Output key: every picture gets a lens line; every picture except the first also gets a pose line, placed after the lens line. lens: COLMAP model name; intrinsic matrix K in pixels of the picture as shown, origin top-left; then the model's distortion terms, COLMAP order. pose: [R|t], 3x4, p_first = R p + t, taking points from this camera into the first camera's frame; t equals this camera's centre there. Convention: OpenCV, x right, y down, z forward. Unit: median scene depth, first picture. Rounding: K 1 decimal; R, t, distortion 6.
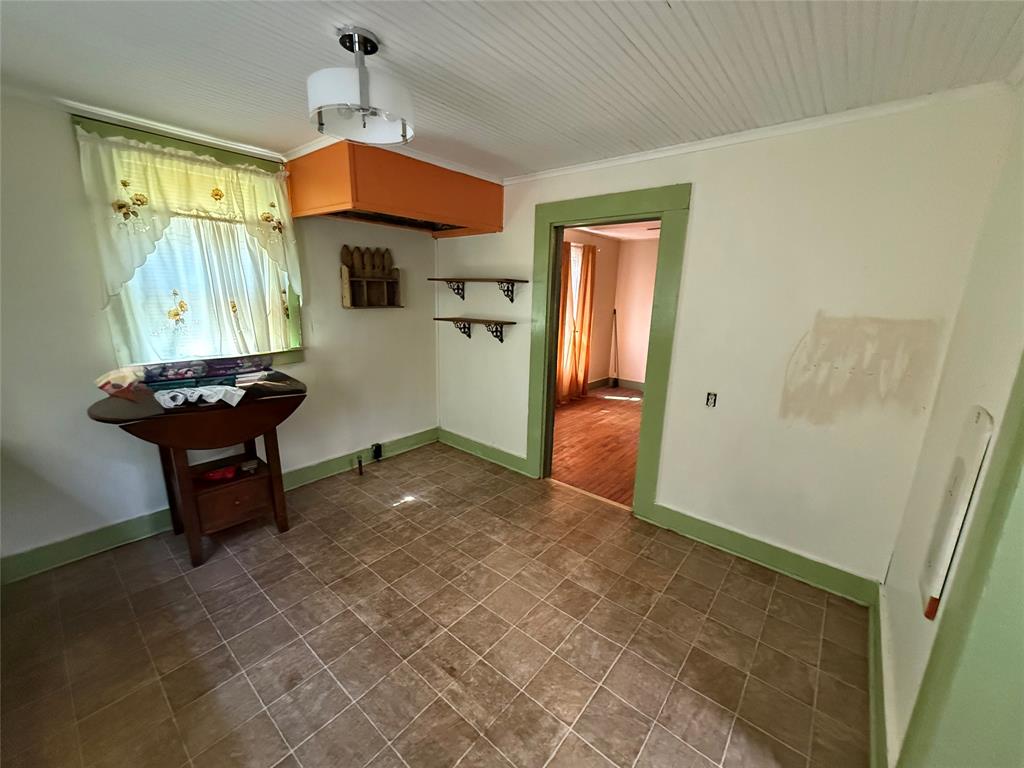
lens RADIAL K [[408.4, 0, 515.1], [0, 408.4, 384.9], [0, 0, 1]] dist [-0.000309, 0.000133]
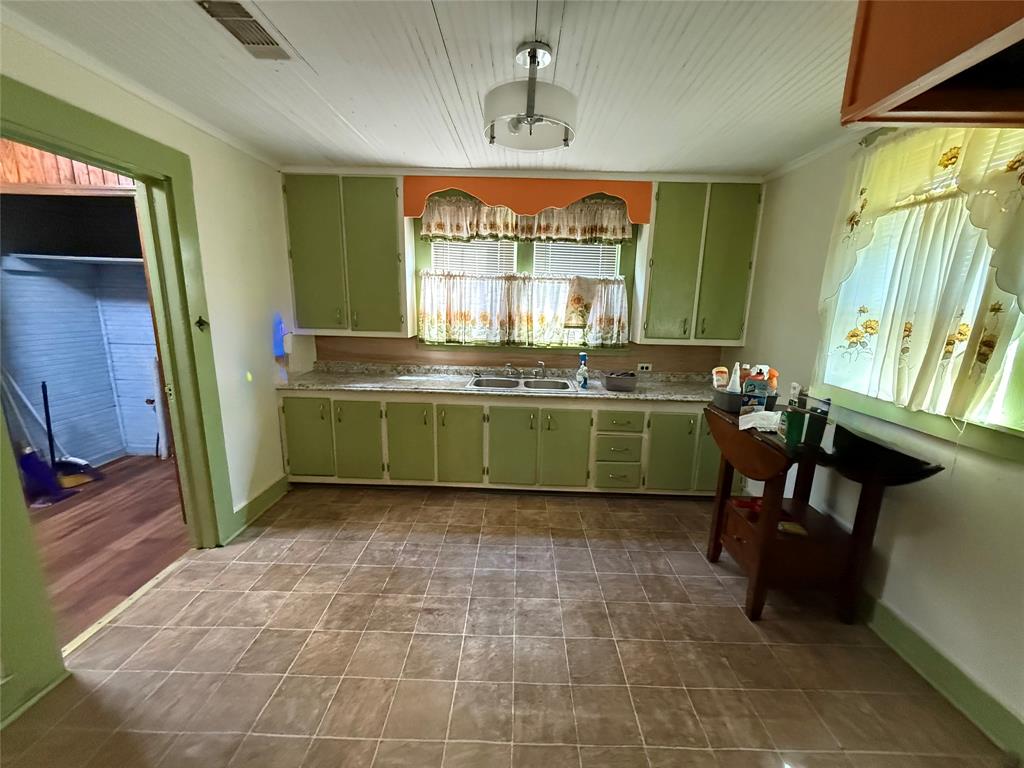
lens RADIAL K [[408.4, 0, 515.1], [0, 408.4, 384.9], [0, 0, 1]] dist [-0.000309, 0.000133]
pose [[-0.778592, 0.079475, -0.622477, 0.231436], [-0.186306, 0.917948, 0.350231, -0.243347], [0.599236, 0.388658, -0.699901, 1.209221]]
